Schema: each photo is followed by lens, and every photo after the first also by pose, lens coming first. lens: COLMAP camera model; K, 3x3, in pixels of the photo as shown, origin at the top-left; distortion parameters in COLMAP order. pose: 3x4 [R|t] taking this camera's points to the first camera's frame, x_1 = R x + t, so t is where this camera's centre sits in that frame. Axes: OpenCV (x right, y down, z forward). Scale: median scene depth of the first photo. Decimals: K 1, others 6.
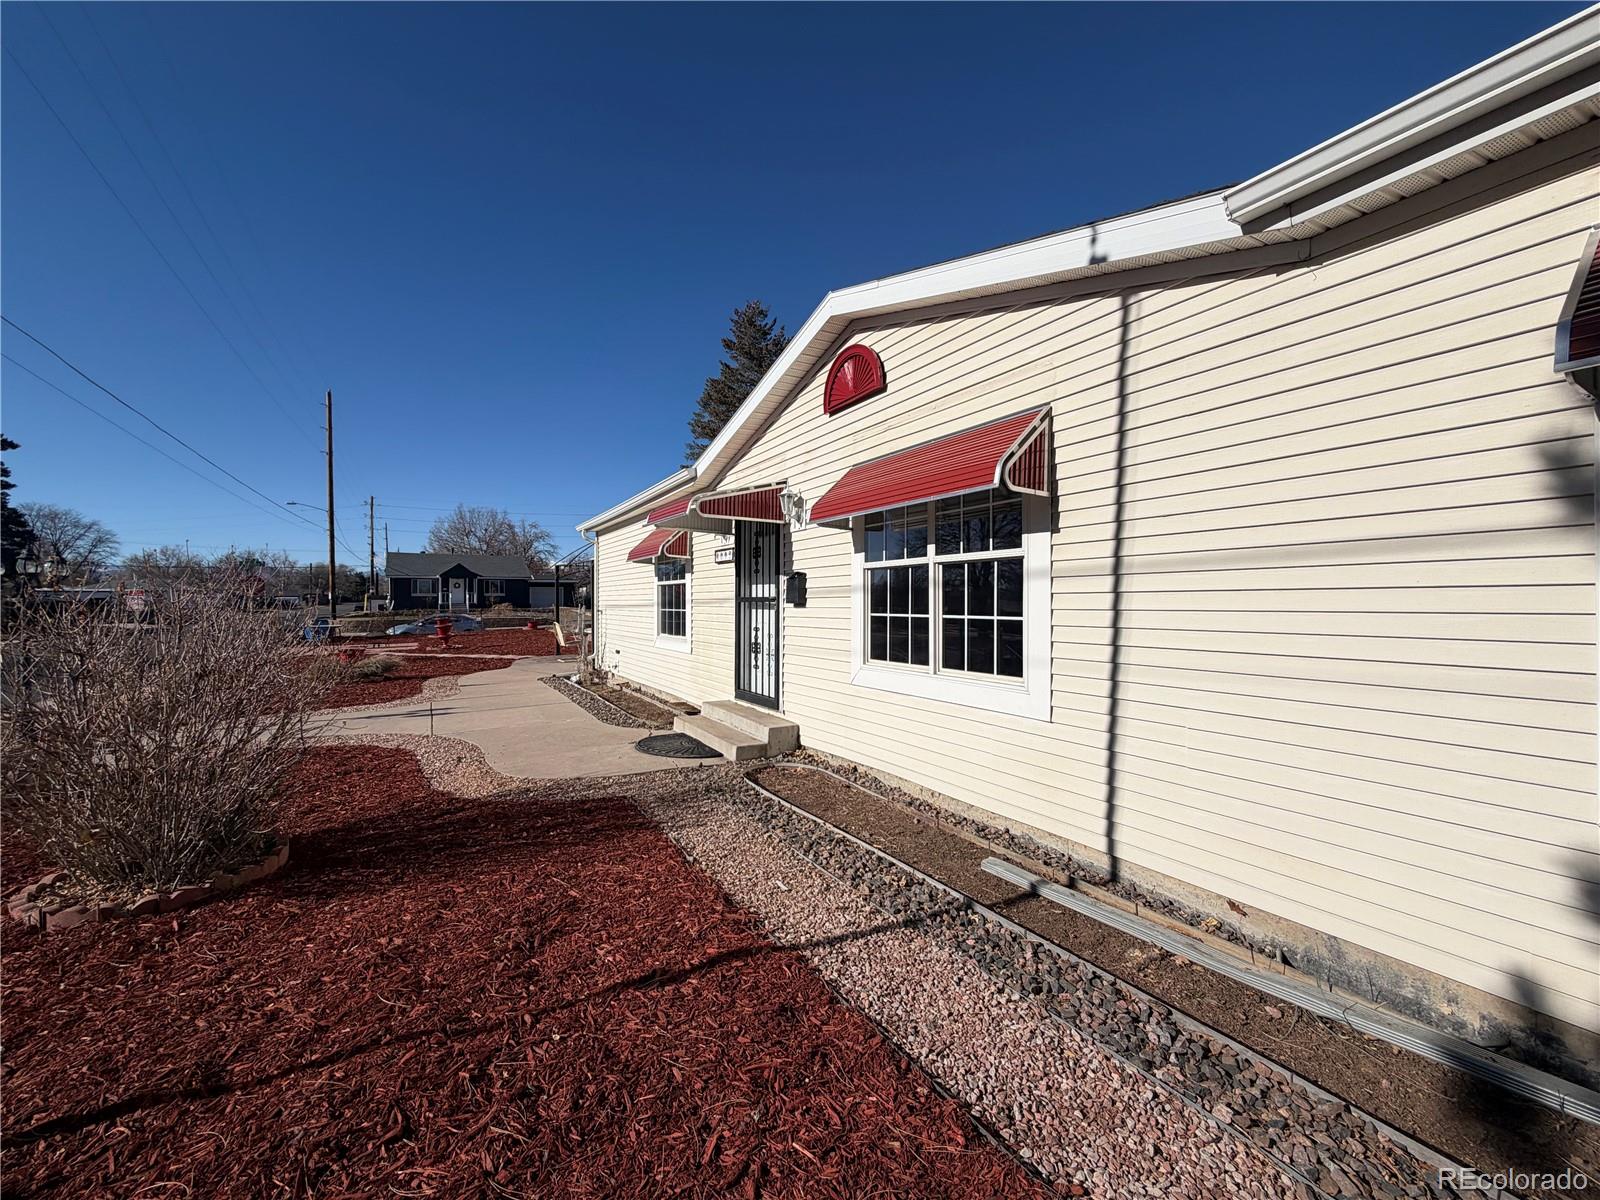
lens RADIAL K [[636.6, 0, 795.4], [0, 636.6, 597.2], [0, 0, 1]] dist [-0.000429, 0.000074]
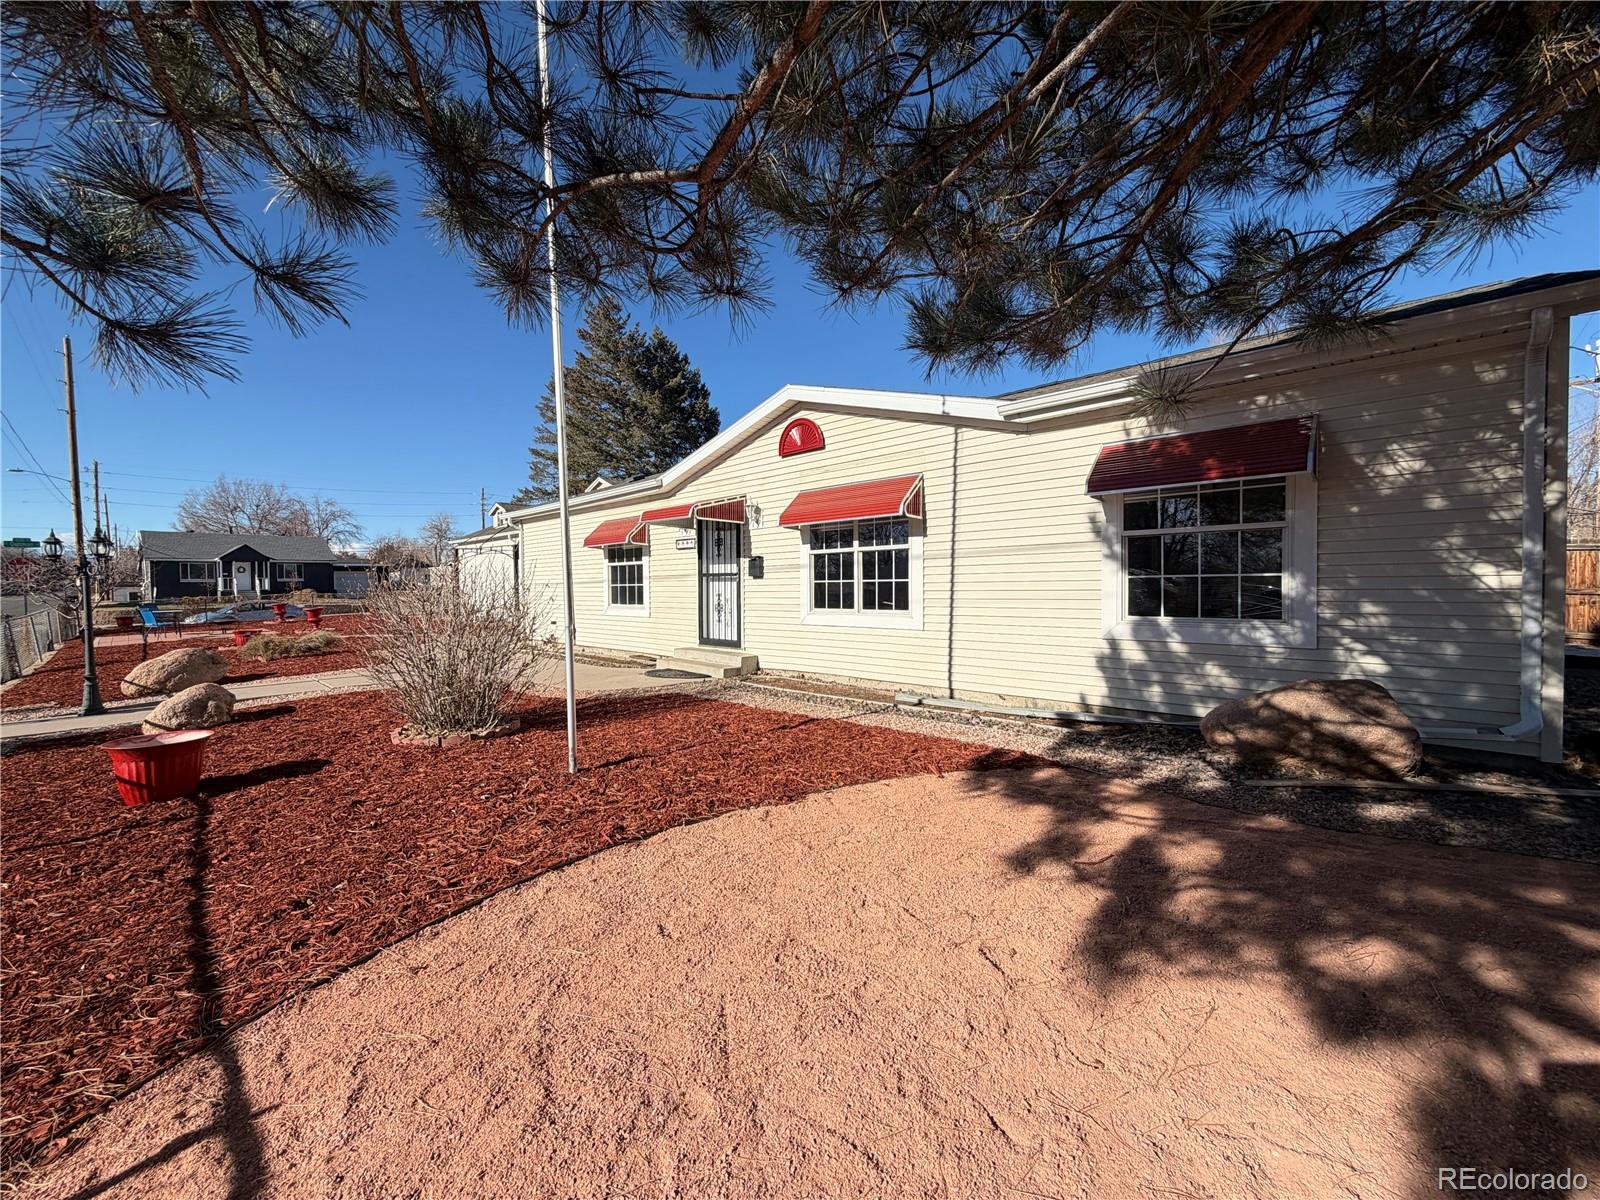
lens RADIAL K [[636.6, 0, 795.4], [0, 636.6, 597.2], [0, 0, 1]] dist [-0.000429, 0.000074]
pose [[0.961909, -0.013781, 0.273022, -0.328563], [0.007046, 0.999647, 0.025635, 0.021551], [-0.273279, -0.022735, 0.961666, -0.507506]]
